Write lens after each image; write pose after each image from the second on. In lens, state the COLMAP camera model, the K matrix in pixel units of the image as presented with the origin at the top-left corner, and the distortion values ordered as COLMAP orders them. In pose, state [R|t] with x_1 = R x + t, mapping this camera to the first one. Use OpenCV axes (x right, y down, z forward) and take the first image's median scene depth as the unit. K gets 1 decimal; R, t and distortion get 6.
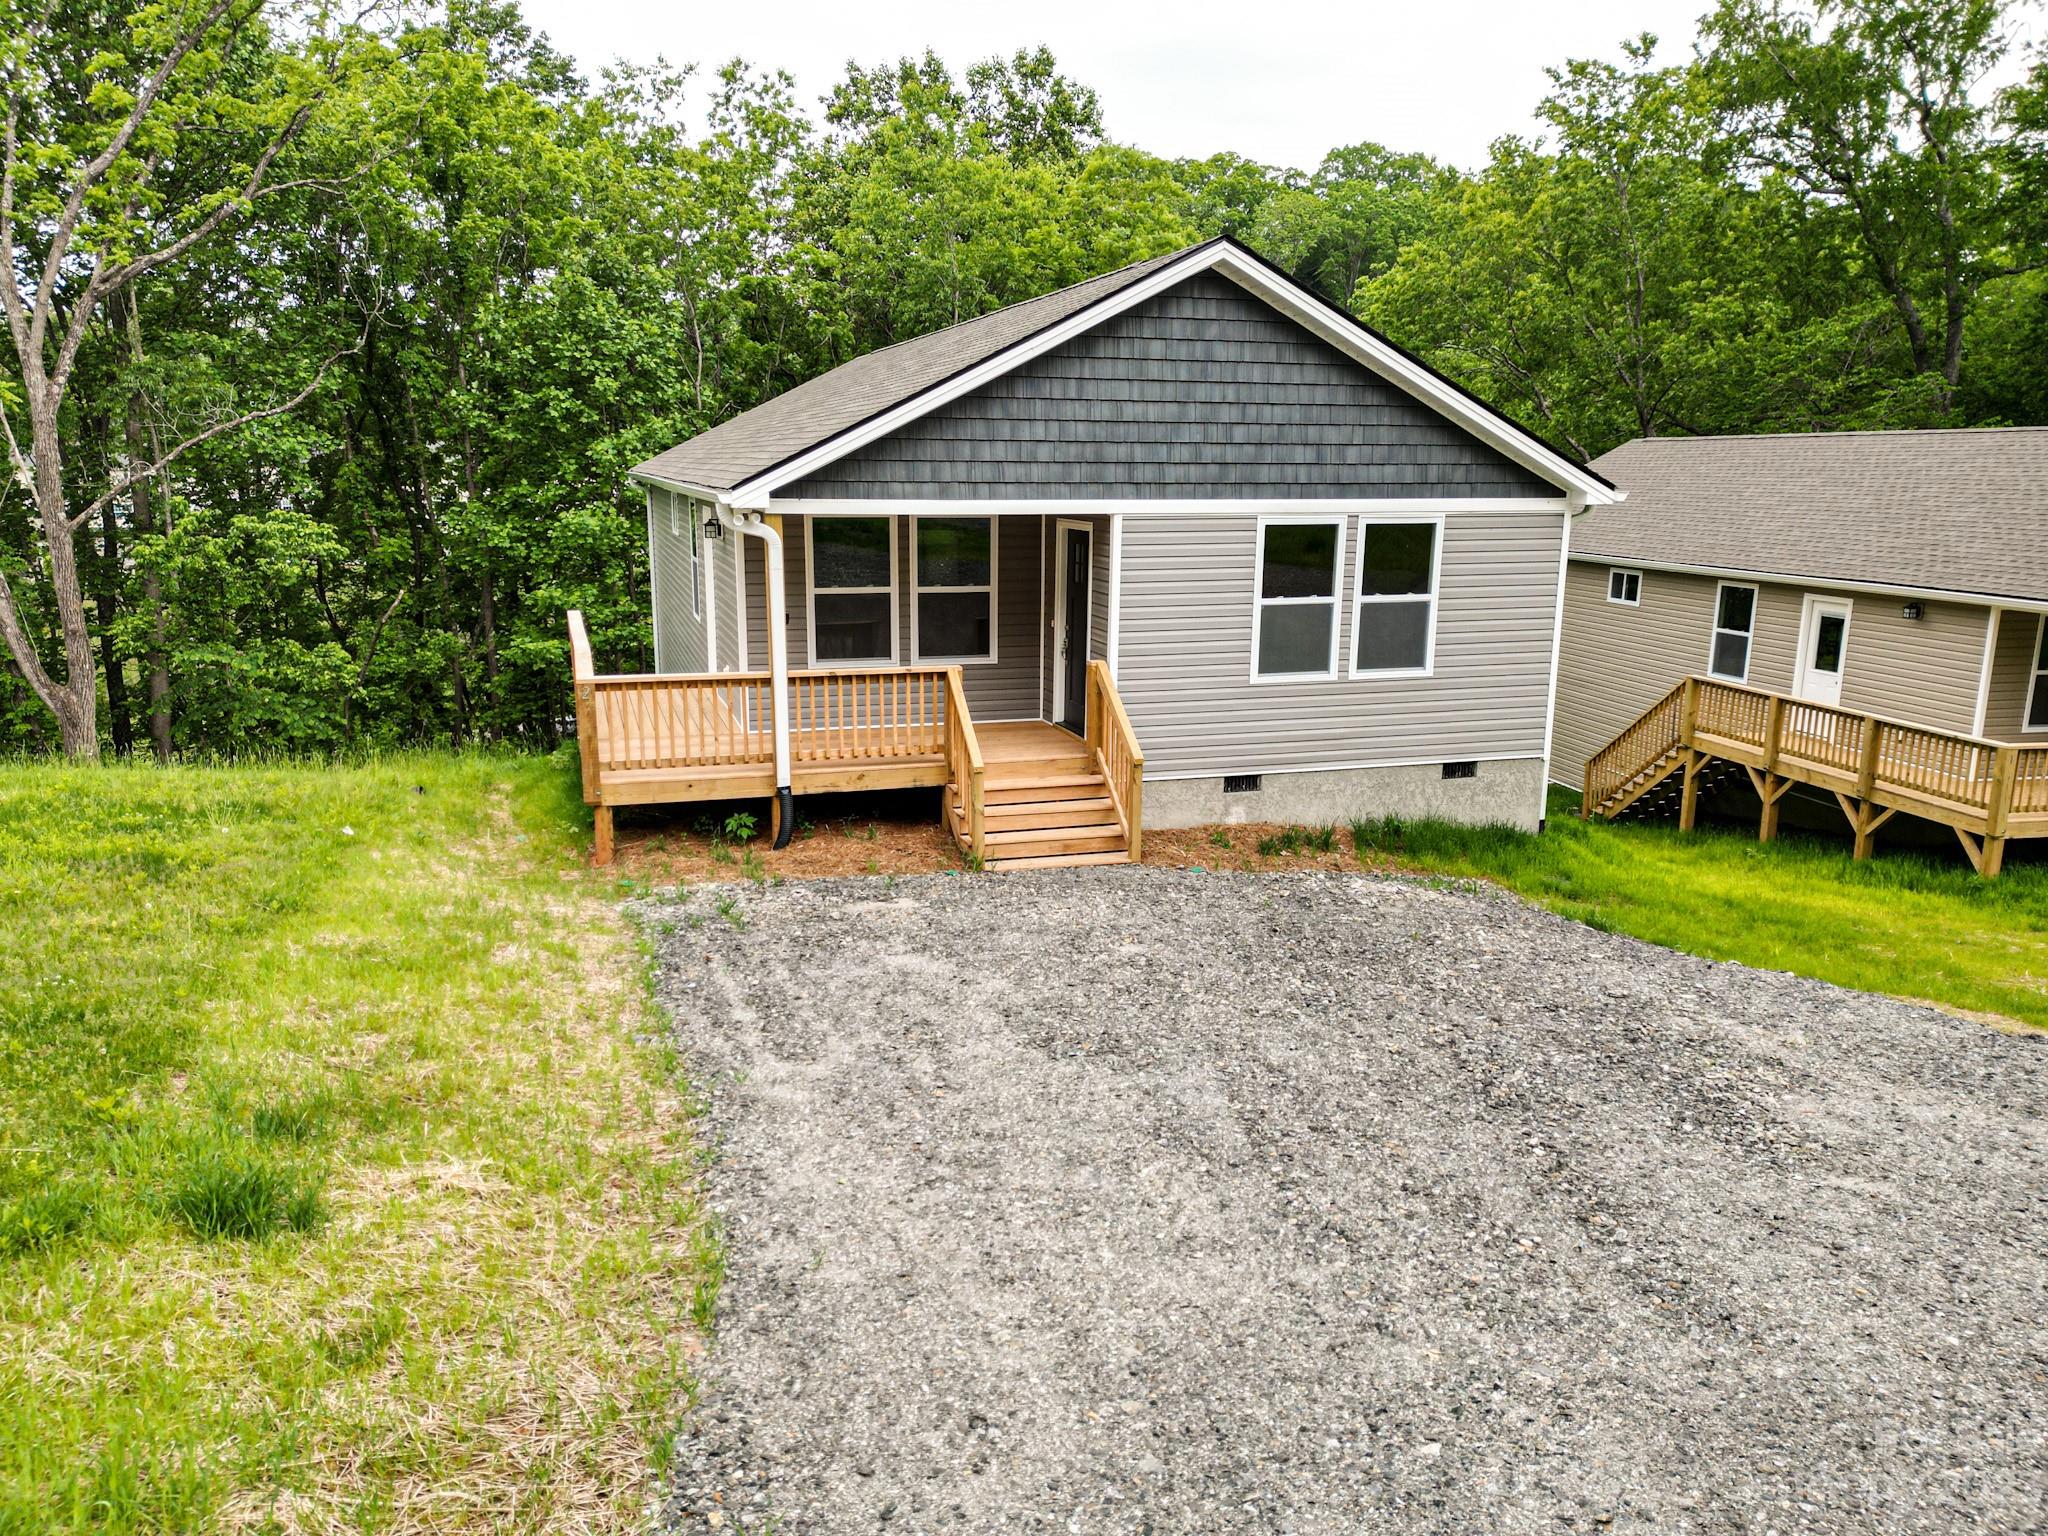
lens RADIAL K [[1432.1, 0, 1022.4], [0, 1432.1, 774.9], [0, 0, 1]] dist [0.045873, -0.004978]
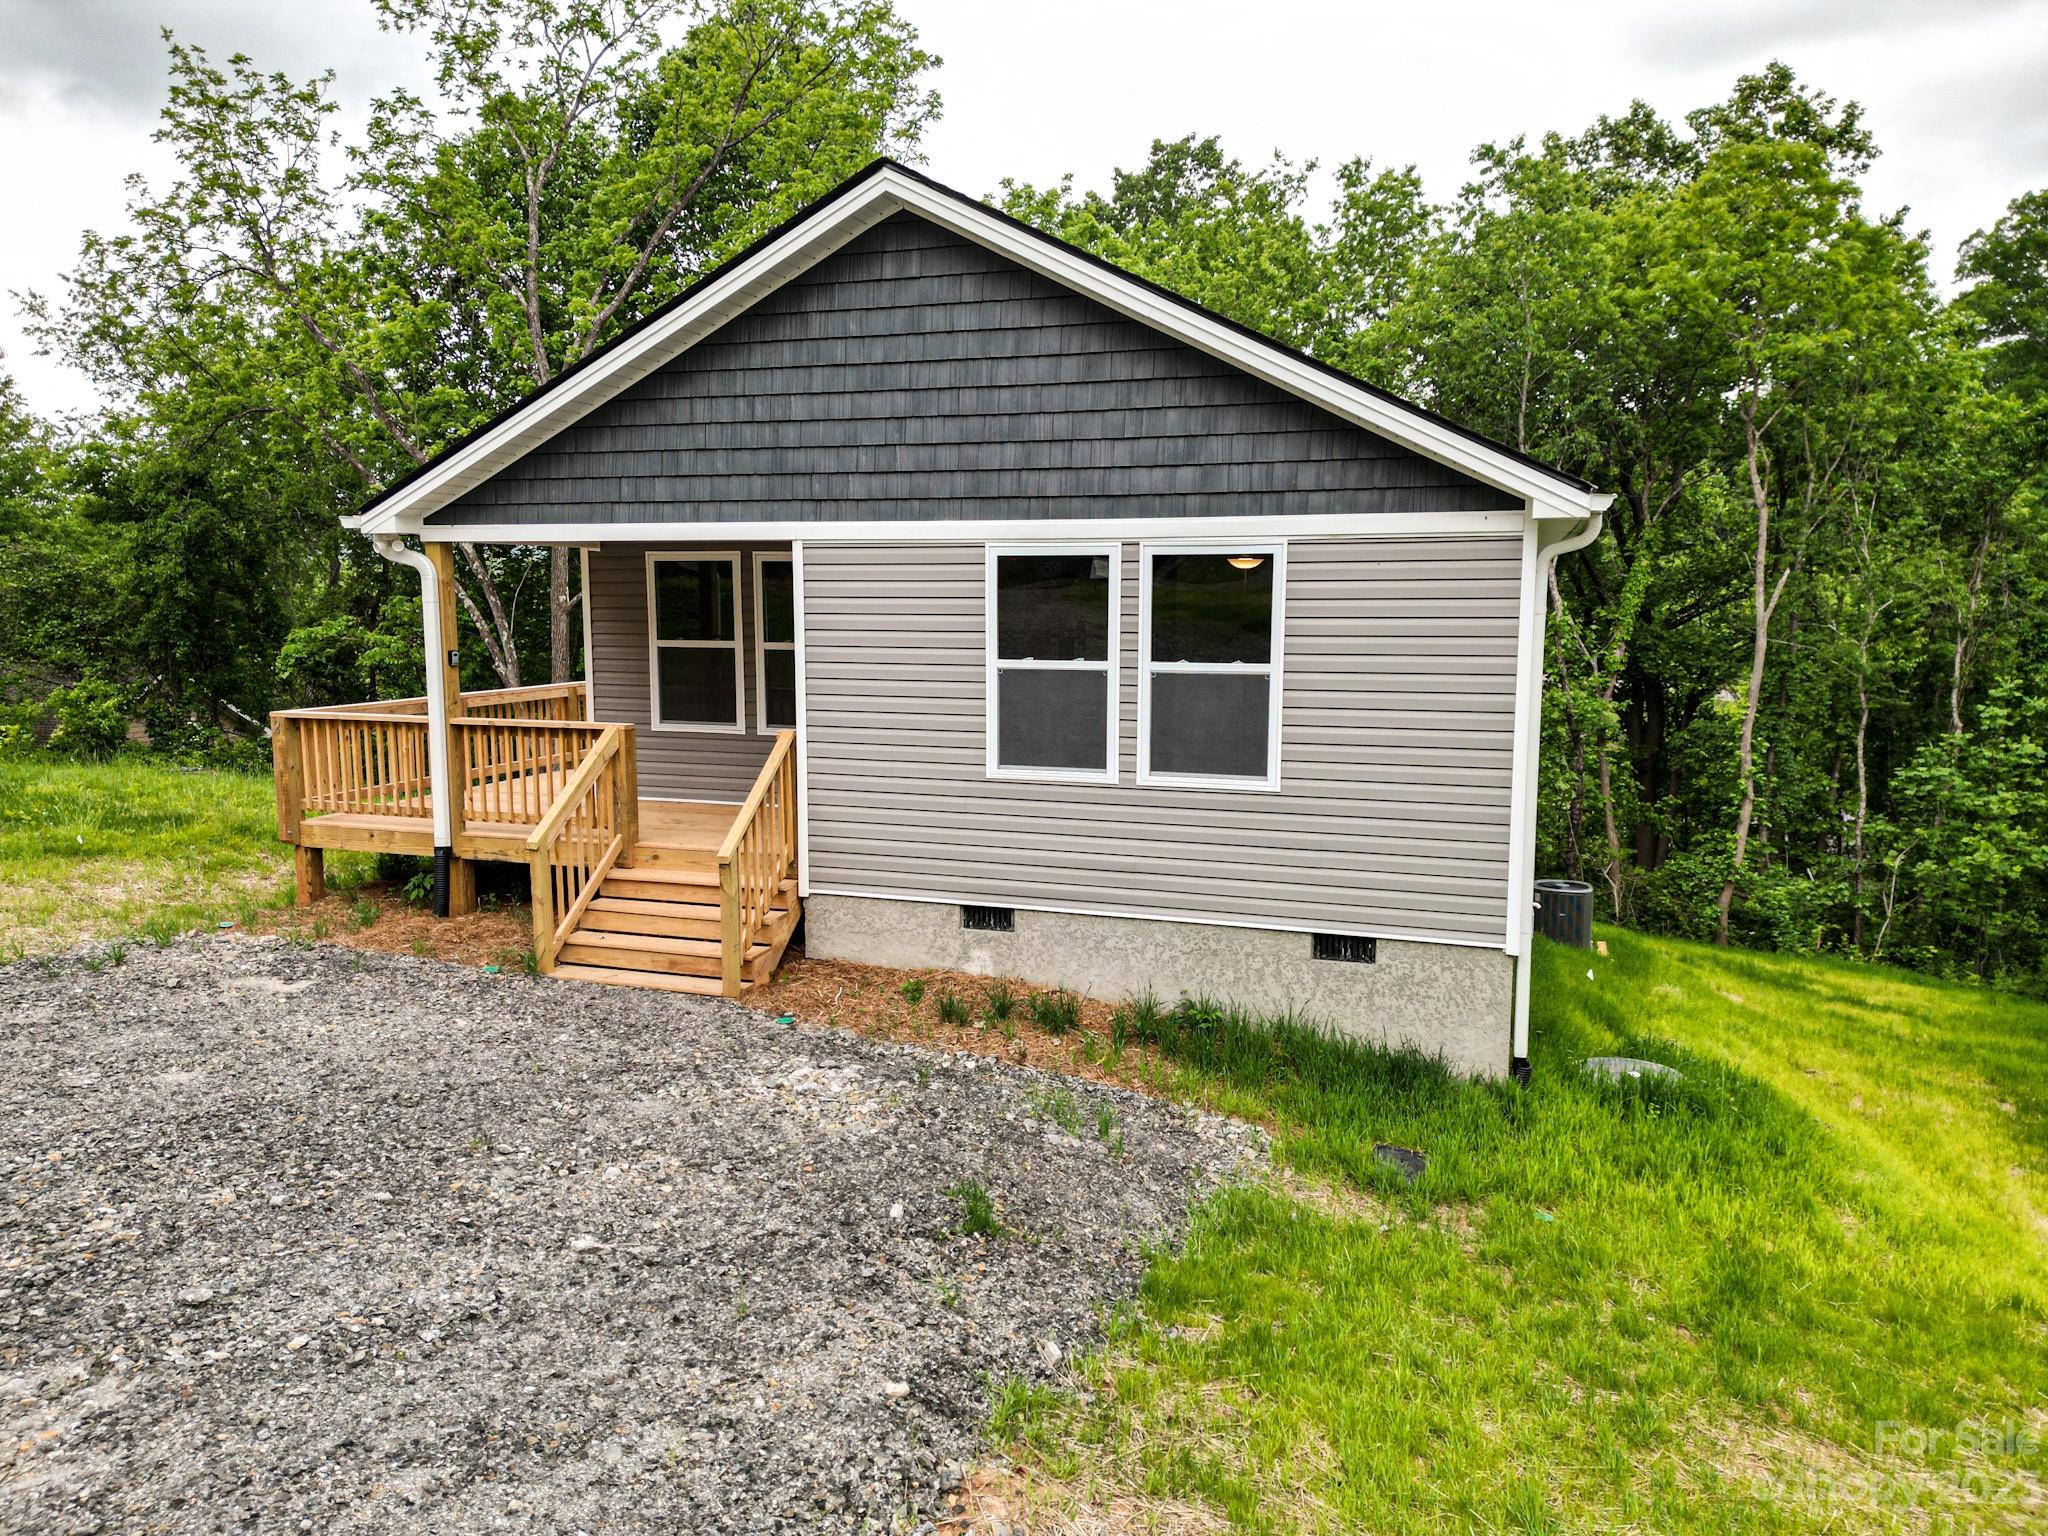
lens RADIAL K [[1432.1, 0, 1025.9], [0, 1432.1, 758.9], [0, 0, 1]] dist [0.045873, -0.004978]
pose [[0.812458, 0.064763, -0.579411, 0.576892], [-0.121000, 0.990903, -0.058911, -0.033145], [0.570325, 0.117971, 0.812904, 0.427549]]
